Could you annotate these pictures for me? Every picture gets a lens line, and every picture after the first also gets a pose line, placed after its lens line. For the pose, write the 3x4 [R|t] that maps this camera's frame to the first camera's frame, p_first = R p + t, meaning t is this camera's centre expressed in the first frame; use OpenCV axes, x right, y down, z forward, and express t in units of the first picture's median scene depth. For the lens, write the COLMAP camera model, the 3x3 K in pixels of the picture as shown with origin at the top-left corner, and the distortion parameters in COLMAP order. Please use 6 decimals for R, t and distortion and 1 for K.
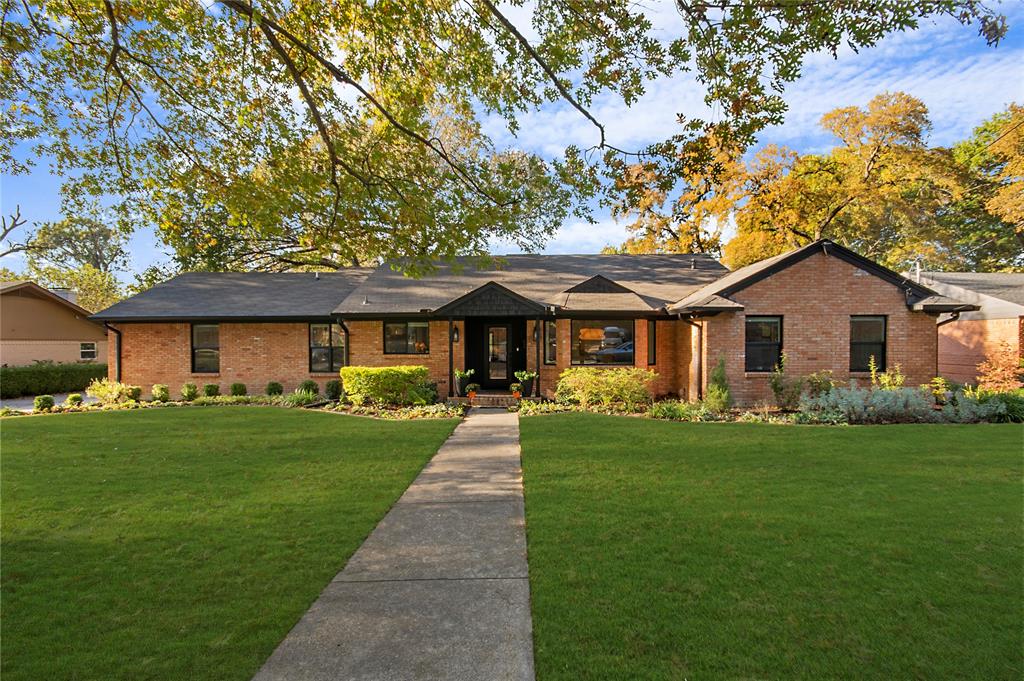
lens RADIAL K [[439.3, 0, 511.6], [0, 439.3, 349.1], [0, 0, 1]] dist [-0.003466, -0.000321]
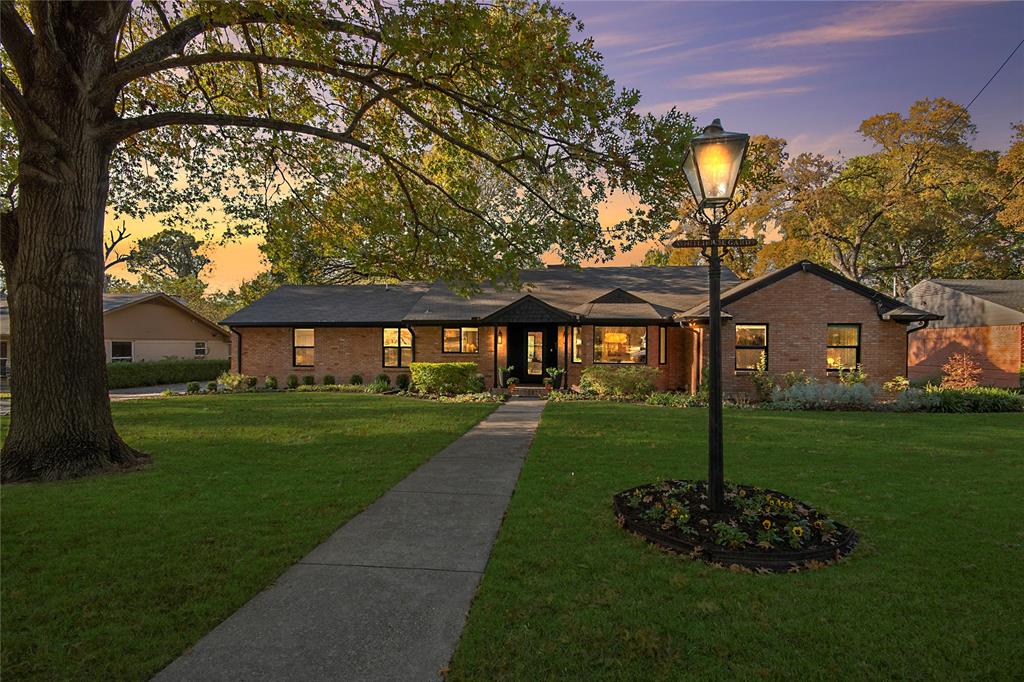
lens RADIAL K [[439.3, 0, 511.6], [0, 439.3, 349.6], [0, 0, 1]] dist [-0.003466, -0.000321]
pose [[0.993942, 0.007793, -0.109629, 0.041143], [-0.007914, 0.999968, -0.000669, 0.000884], [0.109620, 0.001532, 0.993972, -0.219219]]
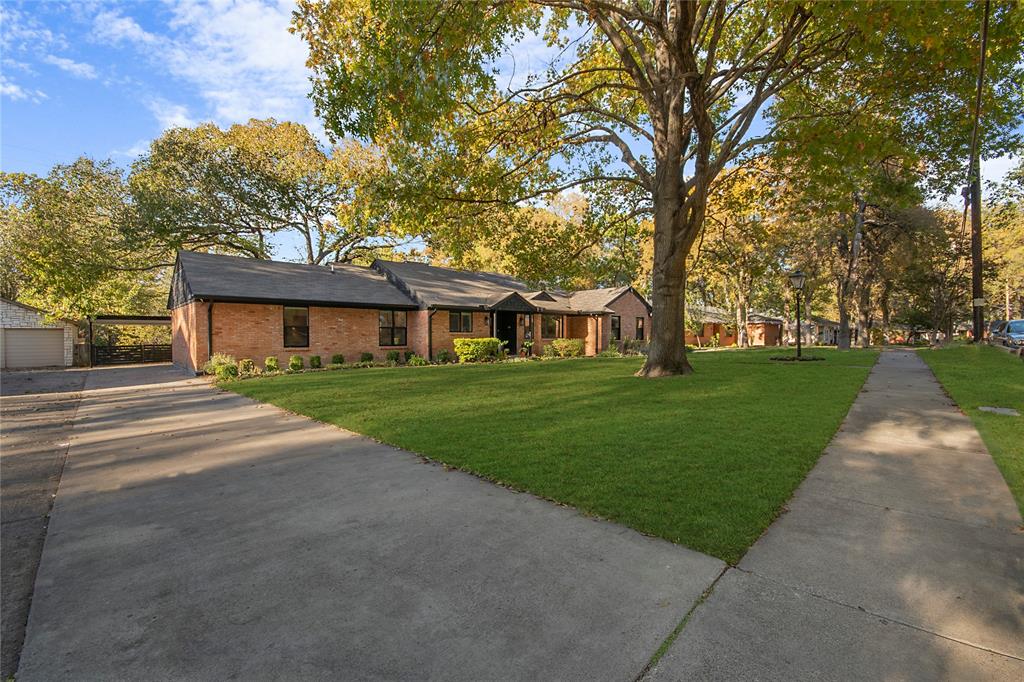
lens RADIAL K [[439.3, 0, 511.6], [0, 439.3, 349.6], [0, 0, 1]] dist [-0.003466, -0.000321]
pose [[0.733033, -0.019365, 0.679917, -1.255052], [0.002575, 0.999667, 0.025695, 0.035694], [-0.680188, -0.017084, 0.732839, -0.312572]]
